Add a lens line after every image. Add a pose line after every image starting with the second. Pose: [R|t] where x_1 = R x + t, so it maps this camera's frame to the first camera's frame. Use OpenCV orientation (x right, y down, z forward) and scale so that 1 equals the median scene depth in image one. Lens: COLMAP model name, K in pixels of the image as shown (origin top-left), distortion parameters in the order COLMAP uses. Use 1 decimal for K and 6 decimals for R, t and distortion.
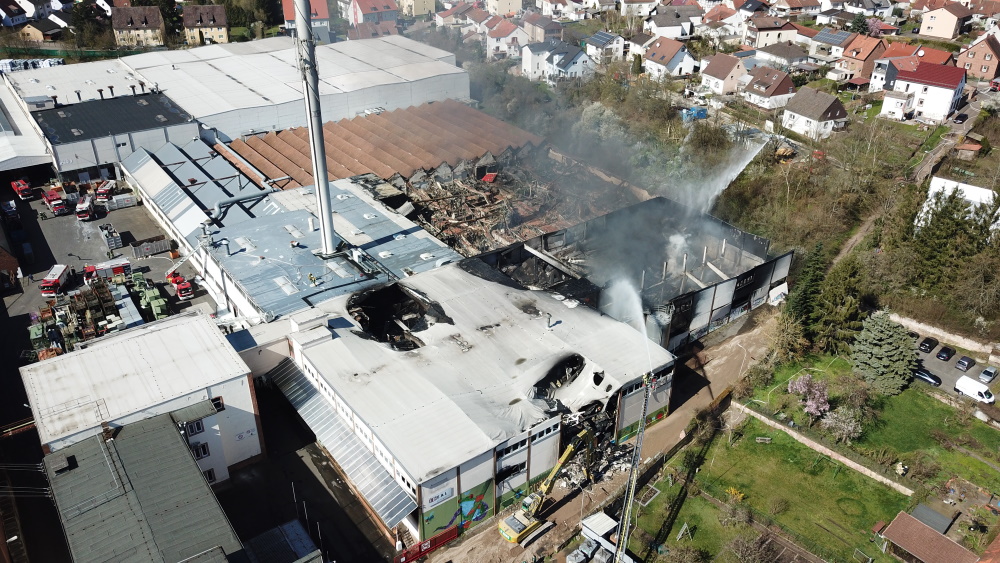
lens RADIAL K [[744.1, 0, 500.0], [0, 744.1, 281.5], [0, 0, 1]] dist [0.012003, 0.003651]
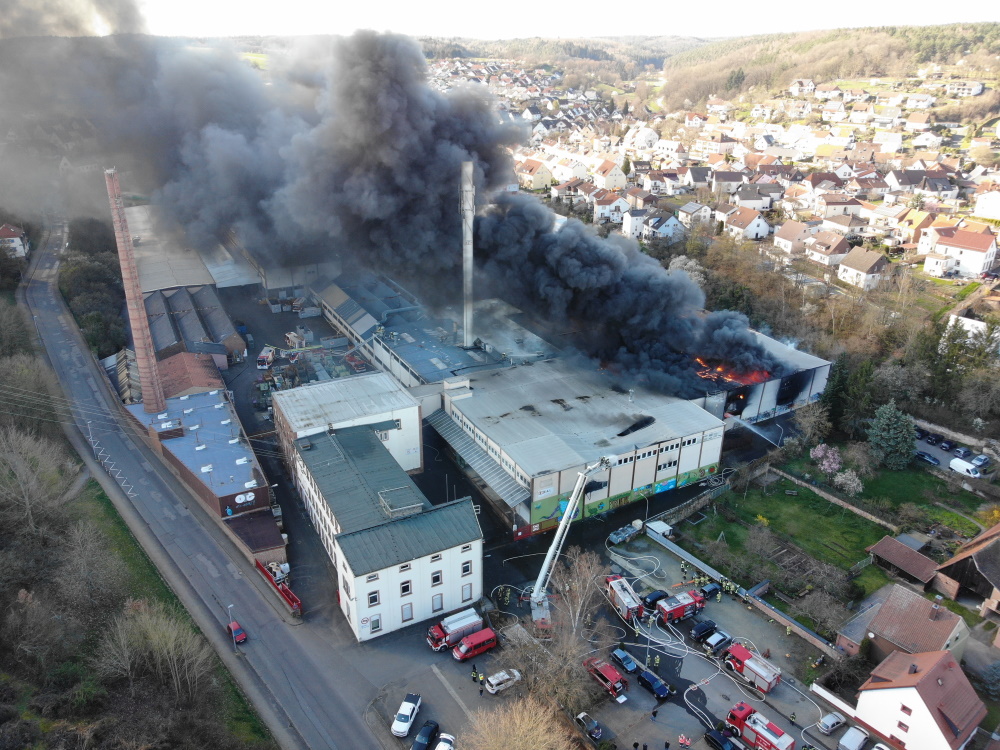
lens RADIAL K [[744.4, 0, 500.0], [0, 744.4, 375.0], [0, 0, 1]] dist [-0.007804, -0.004675]
pose [[0.990116, 0.055517, -0.128797, 0.002098], [-0.069423, 0.991927, -0.106120, 0.112899], [0.121866, 0.114013, 0.985977, -0.232751]]
